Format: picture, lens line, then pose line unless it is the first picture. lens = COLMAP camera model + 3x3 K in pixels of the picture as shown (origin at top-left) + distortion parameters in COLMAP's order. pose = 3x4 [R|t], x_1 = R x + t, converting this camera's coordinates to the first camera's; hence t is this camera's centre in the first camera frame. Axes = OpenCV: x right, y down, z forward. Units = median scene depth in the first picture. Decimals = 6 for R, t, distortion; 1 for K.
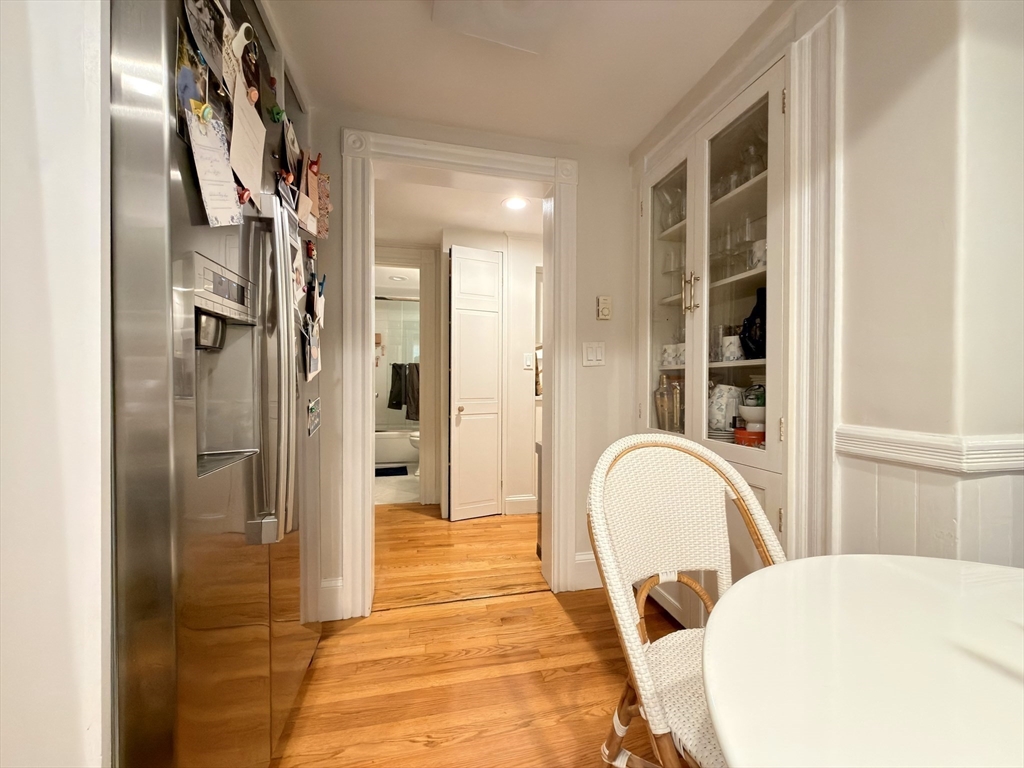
lens RADIAL K [[411.5, 0, 514.5], [0, 411.5, 385.1], [0, 0, 1]] dist [-0.000310, 0.000348]
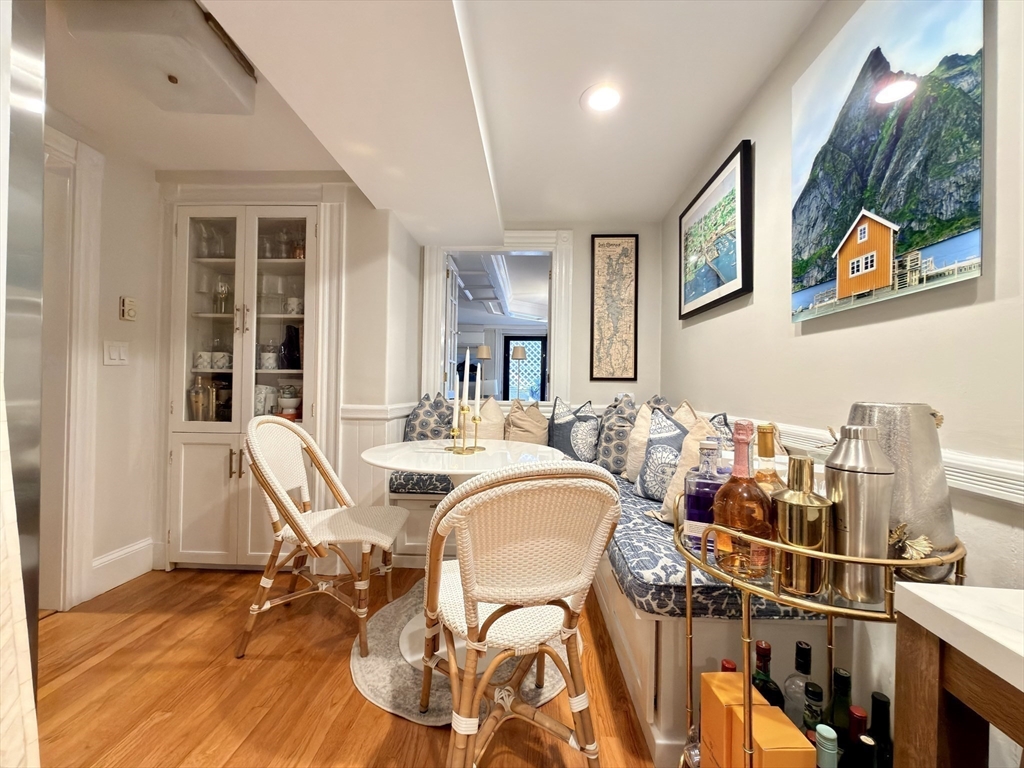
lens RADIAL K [[411.5, 0, 514.6], [0, 411.5, 383.8], [0, 0, 1]] dist [-0.000310, 0.000348]
pose [[0.269173, 0.008495, 0.963054, -0.673803], [-0.007944, 0.999947, -0.006600, -0.002584], [-0.963059, -0.005874, 0.269226, -0.269563]]
